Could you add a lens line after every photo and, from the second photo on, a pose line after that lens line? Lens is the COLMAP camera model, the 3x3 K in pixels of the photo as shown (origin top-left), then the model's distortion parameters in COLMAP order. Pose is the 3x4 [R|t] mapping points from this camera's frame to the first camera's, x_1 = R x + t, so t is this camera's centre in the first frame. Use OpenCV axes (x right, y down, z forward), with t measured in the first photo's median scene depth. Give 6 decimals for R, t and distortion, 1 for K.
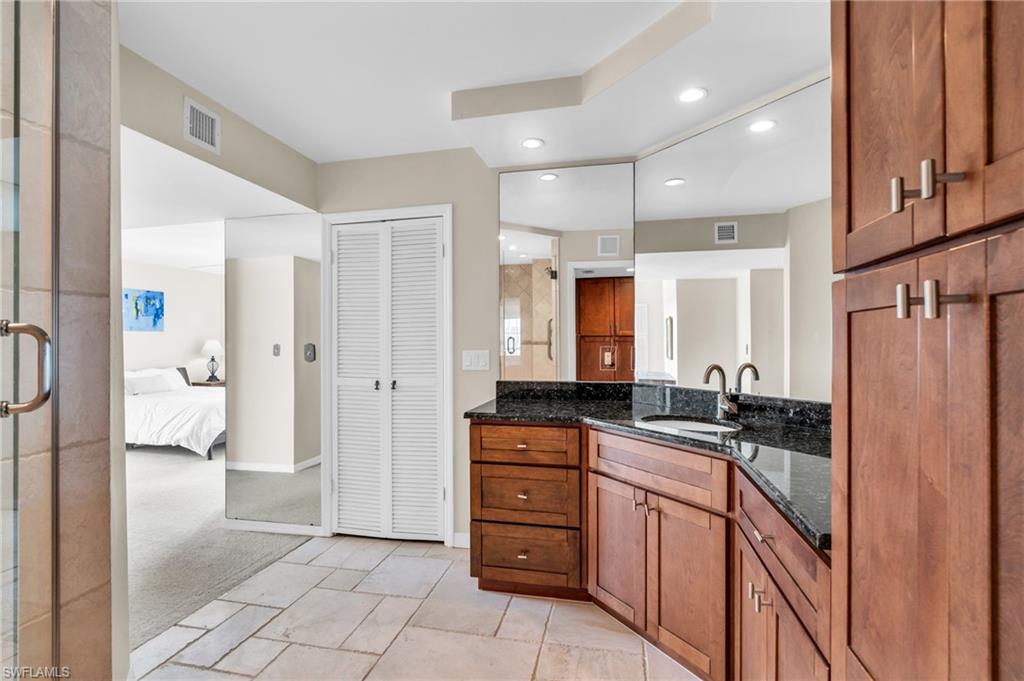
lens RADIAL K [[461.5, 0, 518.0], [0, 461.5, 337.9], [0, 0, 1]] dist [0.001769, -0.000028]
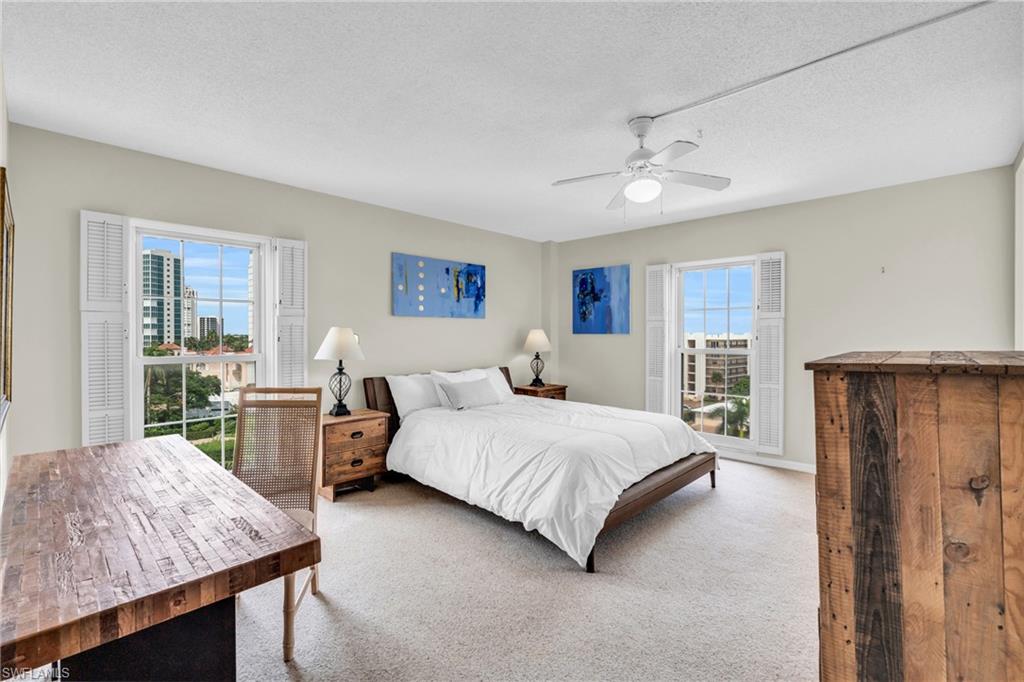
lens RADIAL K [[461.5, 0, 512.2], [0, 461.5, 336.3], [0, 0, 1]] dist [0.001769, -0.000028]
pose [[0.858487, 0.008779, -0.512760, -0.363715], [-0.000944, 0.999879, 0.015537, 0.003635], [0.512834, -0.012854, 0.858391, 0.400321]]
